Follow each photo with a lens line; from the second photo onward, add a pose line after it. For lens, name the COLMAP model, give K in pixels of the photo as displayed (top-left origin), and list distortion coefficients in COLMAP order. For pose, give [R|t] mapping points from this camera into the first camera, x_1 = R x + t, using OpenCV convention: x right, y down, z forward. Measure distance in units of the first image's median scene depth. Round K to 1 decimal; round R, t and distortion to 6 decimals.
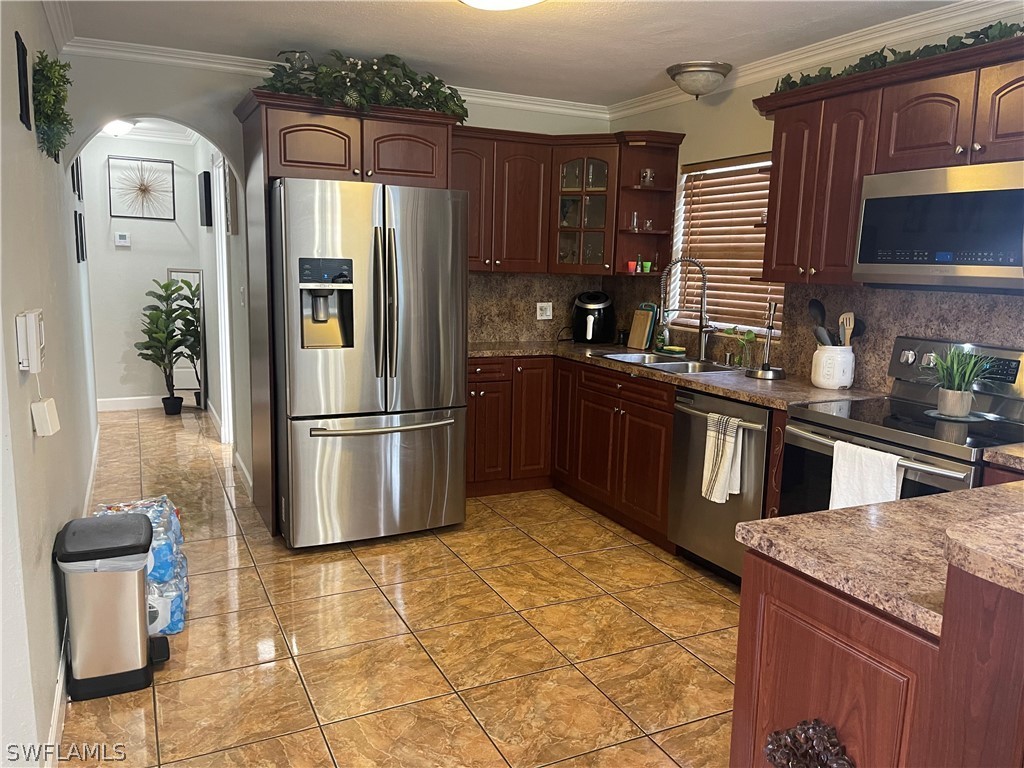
lens RADIAL K [[770.5, 0, 515.5], [0, 770.5, 382.5], [0, 0, 1]] dist [0.099007, -0.114687]
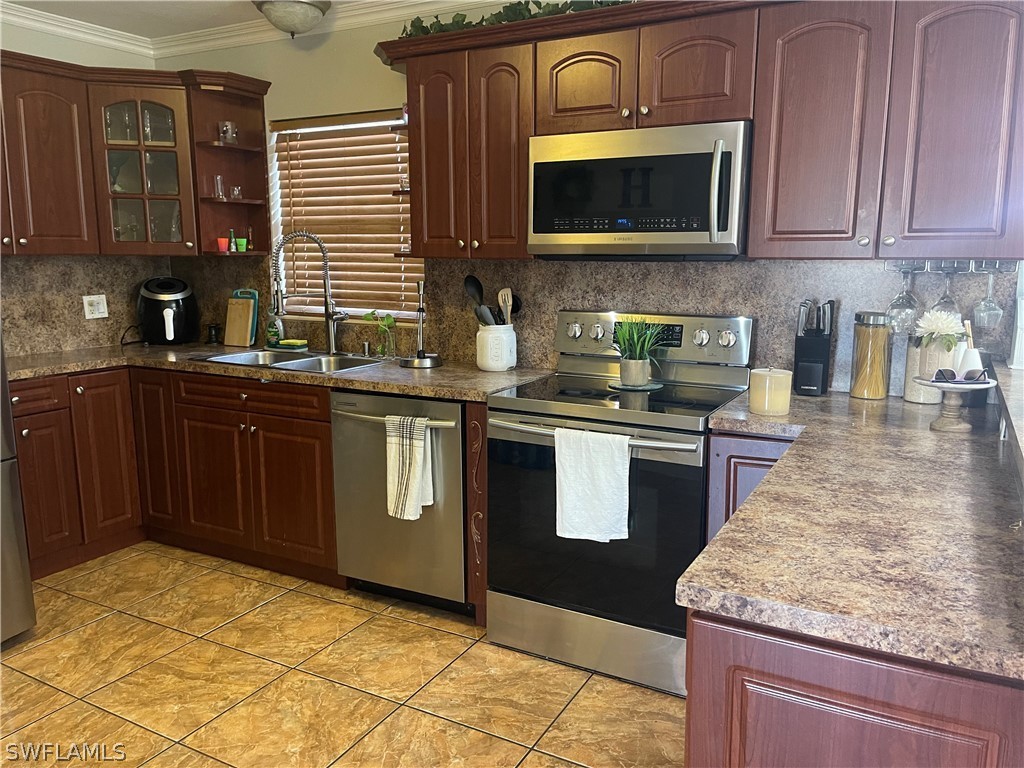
lens RADIAL K [[770.5, 0, 515.5], [0, 770.5, 382.5], [0, 0, 1]] dist [0.099007, -0.114687]
pose [[0.816121, -0.121321, 0.565002, -0.094458], [0.110070, 0.992450, 0.054113, -0.023959], [-0.567301, 0.018027, 0.823313, 0.212103]]
